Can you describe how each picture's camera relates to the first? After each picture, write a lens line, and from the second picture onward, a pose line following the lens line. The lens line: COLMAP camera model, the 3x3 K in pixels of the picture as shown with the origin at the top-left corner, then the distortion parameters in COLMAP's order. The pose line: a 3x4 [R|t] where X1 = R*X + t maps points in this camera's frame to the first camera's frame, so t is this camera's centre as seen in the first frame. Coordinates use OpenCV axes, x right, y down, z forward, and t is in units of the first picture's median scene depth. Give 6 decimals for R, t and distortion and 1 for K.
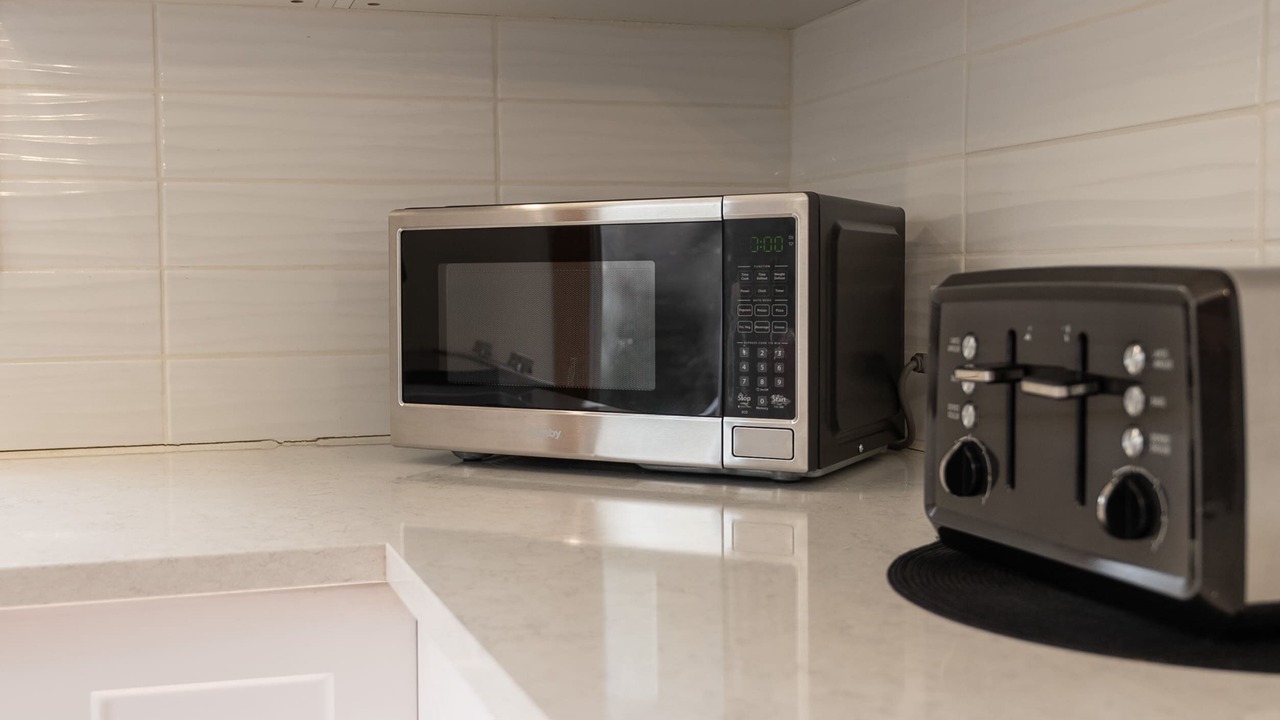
lens RADIAL K [[1304.5, 0, 640.0], [0, 1304.5, 360.0], [0, 0, 1]] dist [0.004691, 0.001013]
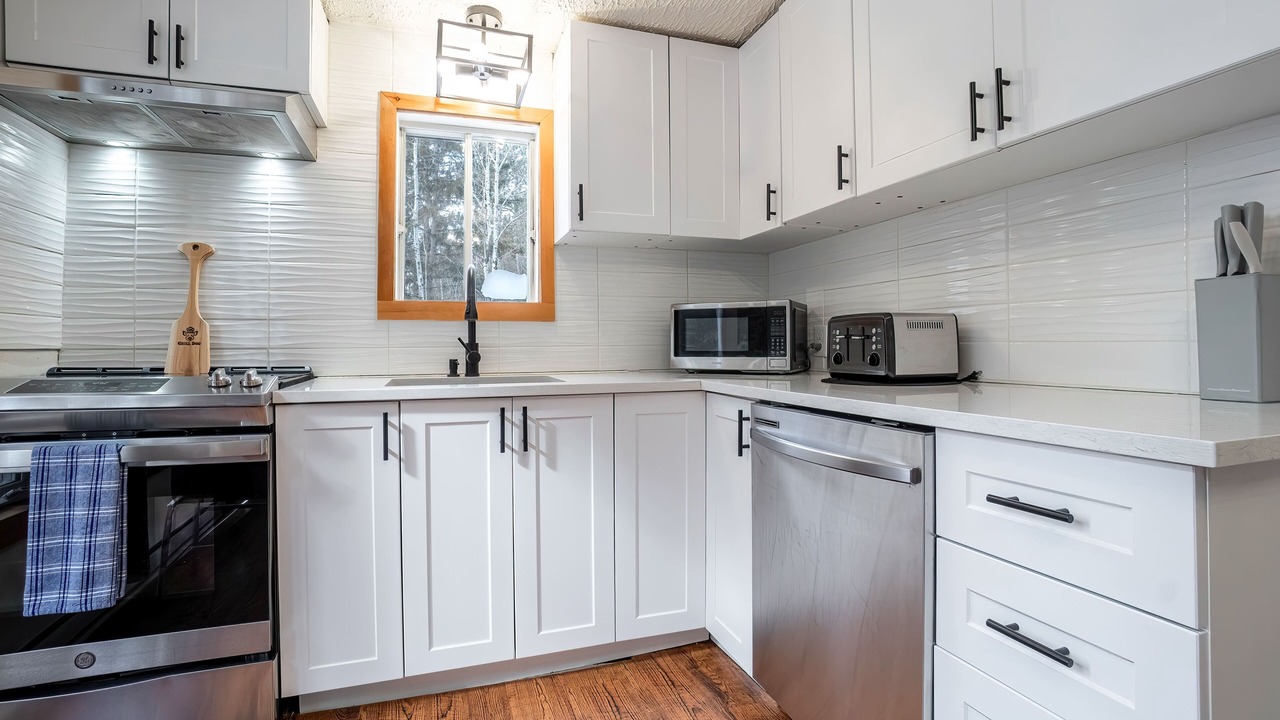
lens RADIAL K [[586.2, 0, 637.3], [0, 586.2, 345.0], [0, 0, 1]] dist [-0.070519, 0.025377]
pose [[0.999975, -0.000164, -0.007054, -0.318307], [-0.000246, 0.998305, -0.058190, 0.111493], [0.007051, 0.058190, 0.998281, -0.760510]]
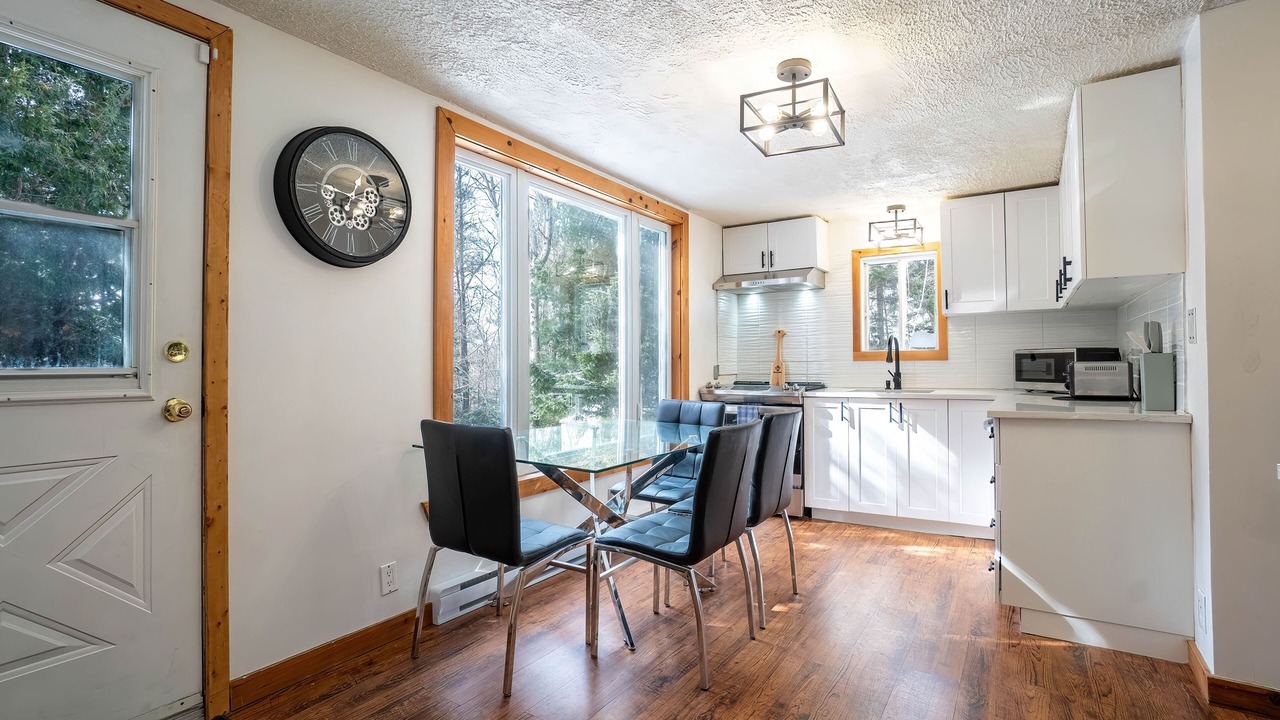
lens RADIAL K [[595.4, 0, 625.3], [0, 595.4, 355.5], [0, 0, 1]] dist [-0.060807, 0.020517]
pose [[0.594119, -0.011532, -0.804294, 1.091310], [-0.039534, 0.998270, -0.043516, 0.118885], [0.803405, 0.057651, 0.592636, -2.470497]]
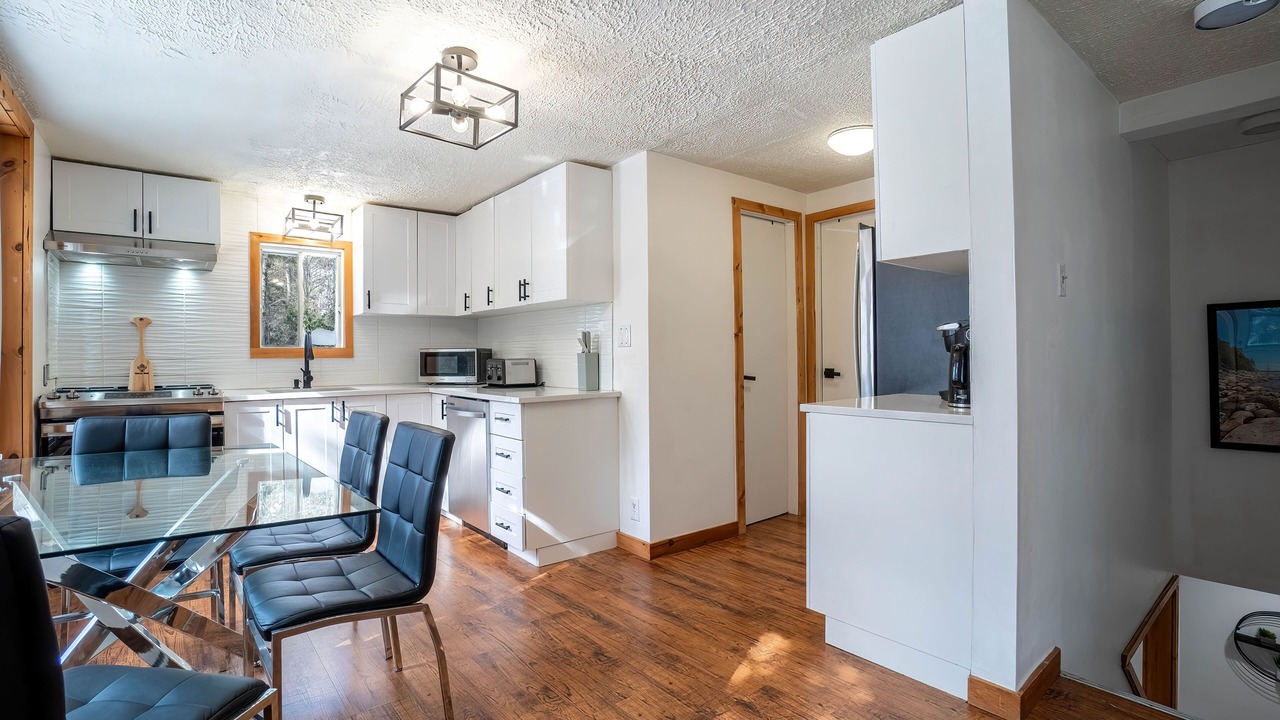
lens RADIAL K [[595.4, 0, 625.3], [0, 595.4, 355.5], [0, 0, 1]] dist [-0.060807, 0.020517]
pose [[0.948685, -0.003152, 0.316208, -0.161838], [0.021699, 0.998242, -0.055151, 0.141407], [-0.315478, 0.059183, 0.947086, -2.817918]]
